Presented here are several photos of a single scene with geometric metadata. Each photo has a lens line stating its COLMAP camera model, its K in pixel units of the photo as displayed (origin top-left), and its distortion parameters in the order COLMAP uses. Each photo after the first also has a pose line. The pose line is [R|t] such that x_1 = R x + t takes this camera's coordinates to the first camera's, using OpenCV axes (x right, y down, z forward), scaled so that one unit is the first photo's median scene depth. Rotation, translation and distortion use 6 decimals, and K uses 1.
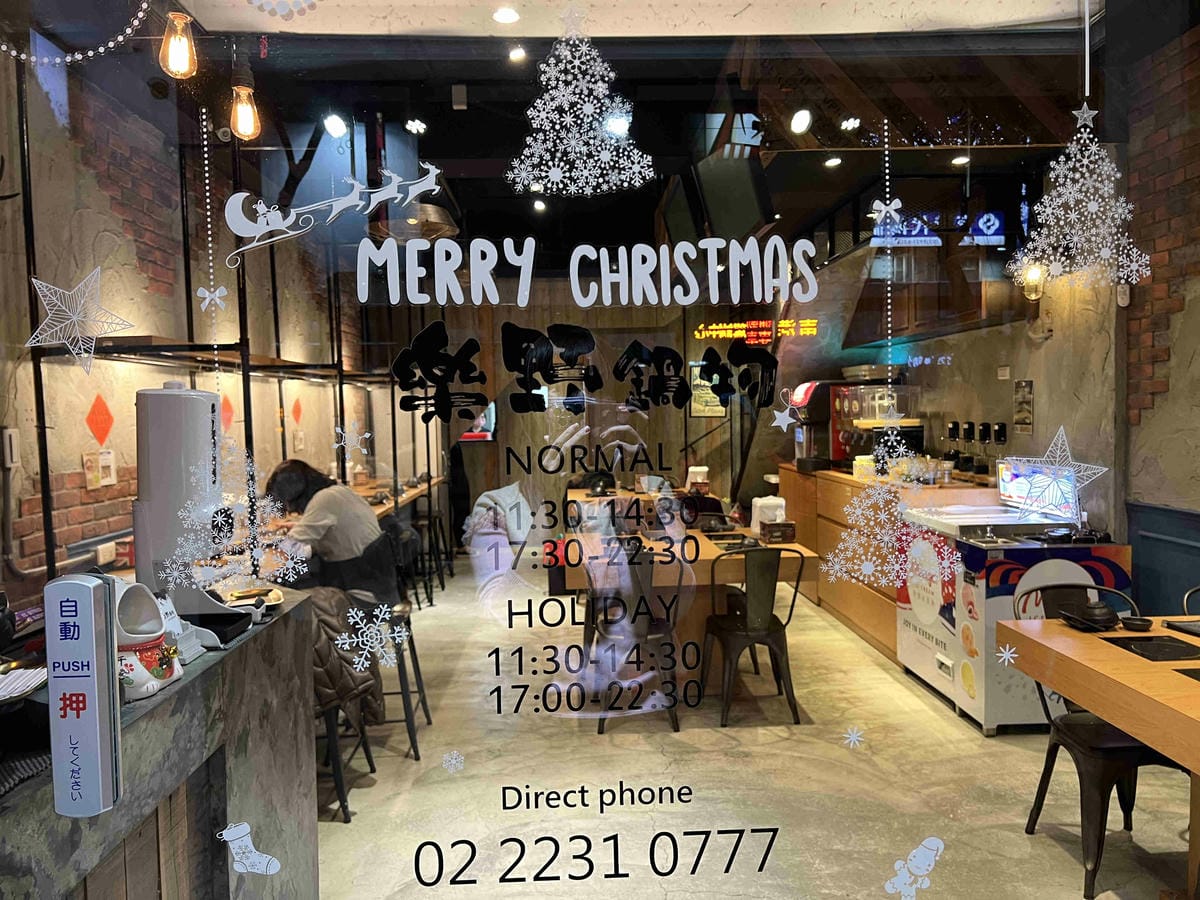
lens RADIAL K [[897.9, 0, 591.0], [0, 897.9, 459.3], [0, 0, 1]] dist [0.051296, -0.056194]
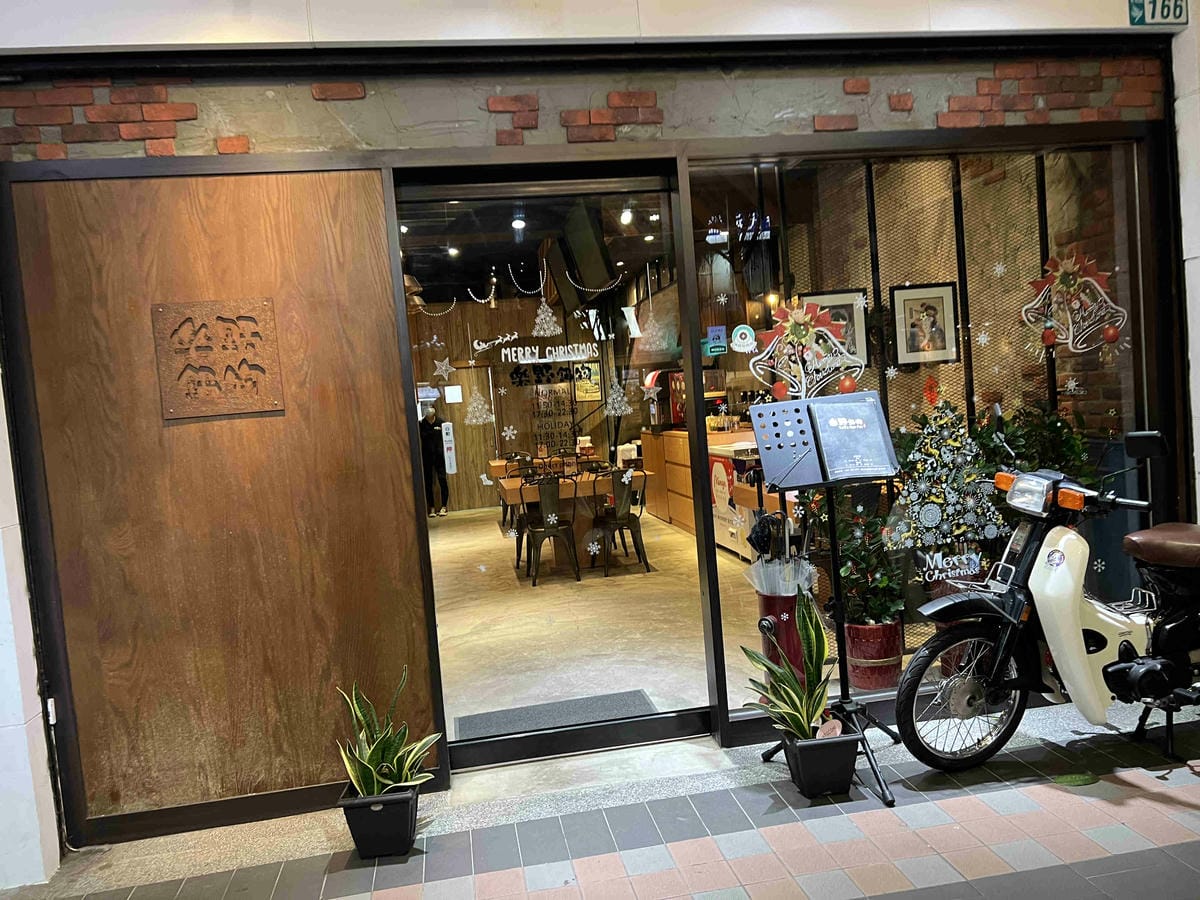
lens RADIAL K [[897.9, 0, 591.0], [0, 897.9, 459.3], [0, 0, 1]] dist [0.051296, -0.056194]
pose [[0.989988, -0.069081, 0.123090, -0.073311], [0.068560, 0.997611, 0.008471, 0.058305], [-0.123382, 0.000053, 0.992359, -0.664510]]
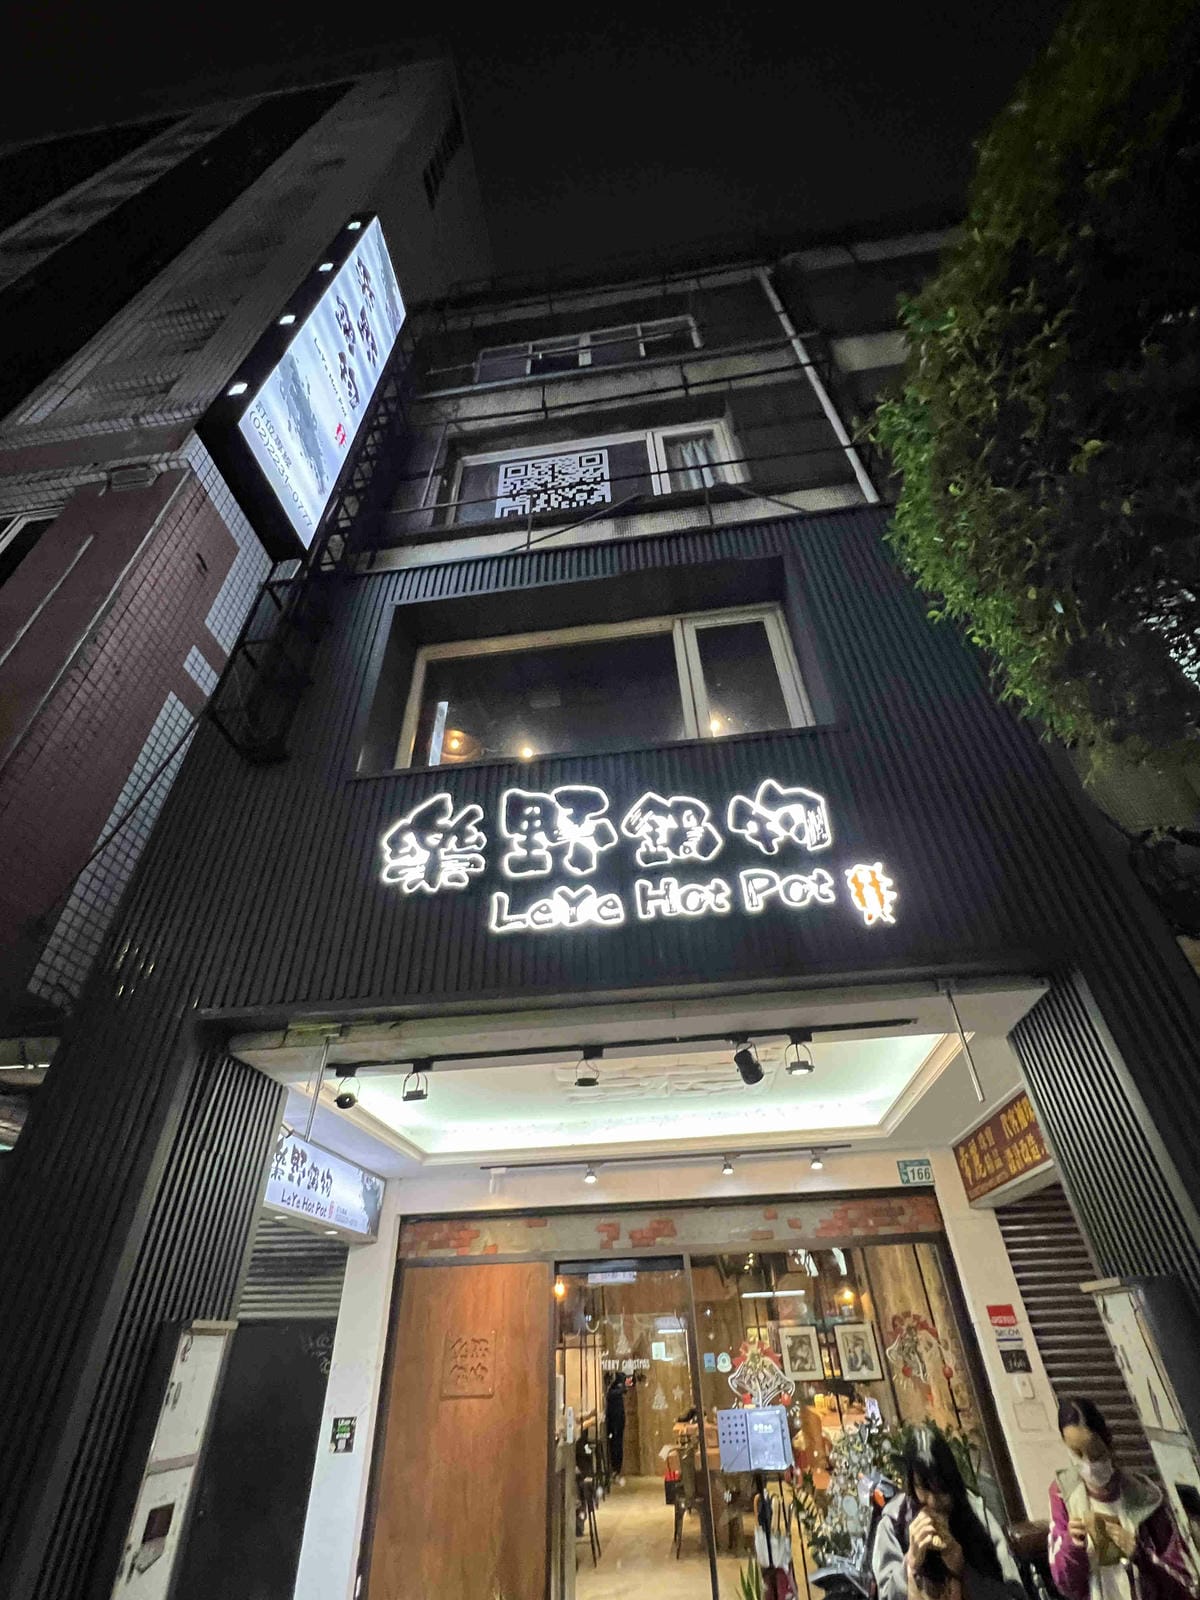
lens RADIAL K [[710.9, 0, 600.0], [0, 710.9, 800.0], [0, 0, 1]] dist [-0.013018, 0.007697]
pose [[0.986947, -0.106672, -0.120651, 0.220696], [0.002137, 0.757781, -0.652506, 0.024823], [0.161031, 0.643731, 0.748117, -1.470303]]
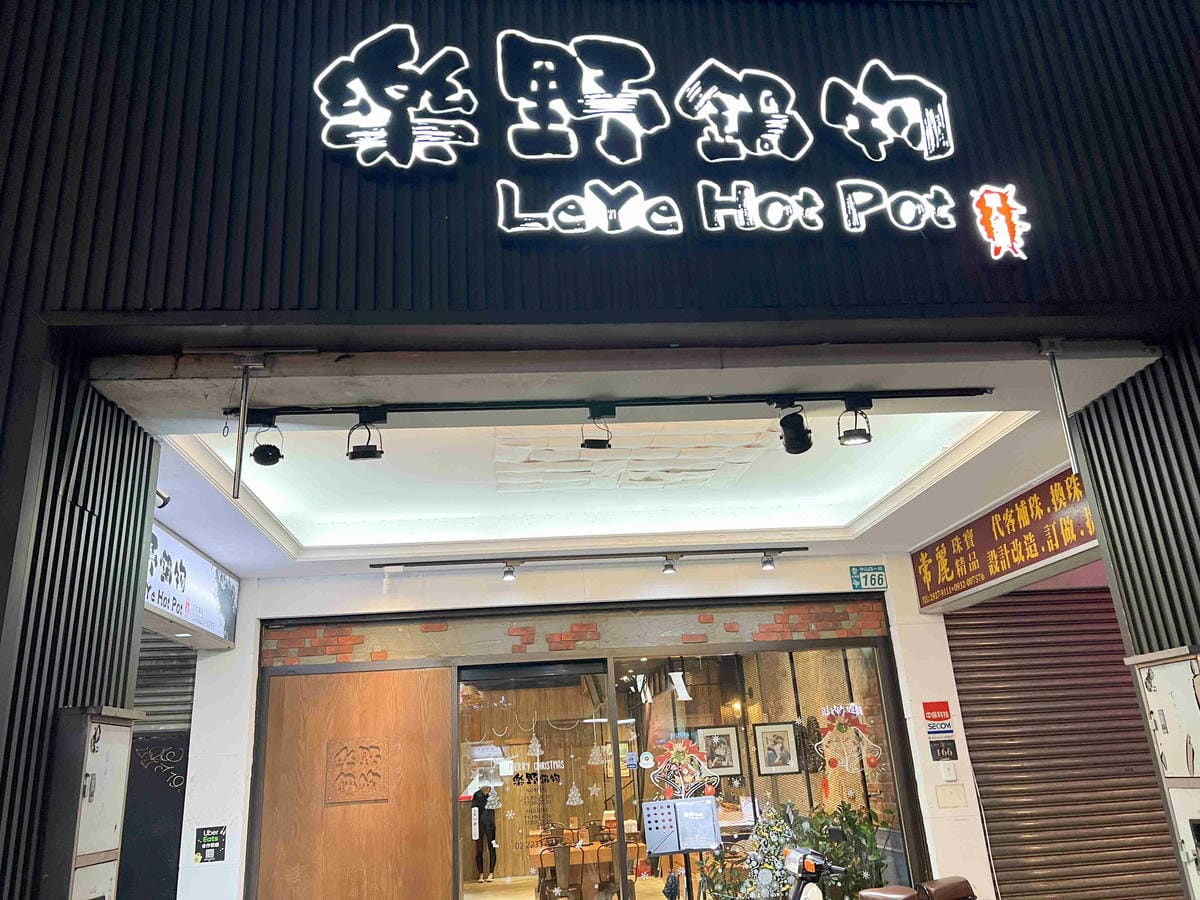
lens RADIAL K [[897.9, 0, 591.0], [0, 897.9, 459.3], [0, 0, 1]] dist [0.051296, -0.056194]
pose [[0.998266, -0.022197, 0.054510, 0.018825], [0.041064, 0.926160, -0.374888, 0.056893], [-0.042164, 0.376476, 0.925466, -1.399322]]
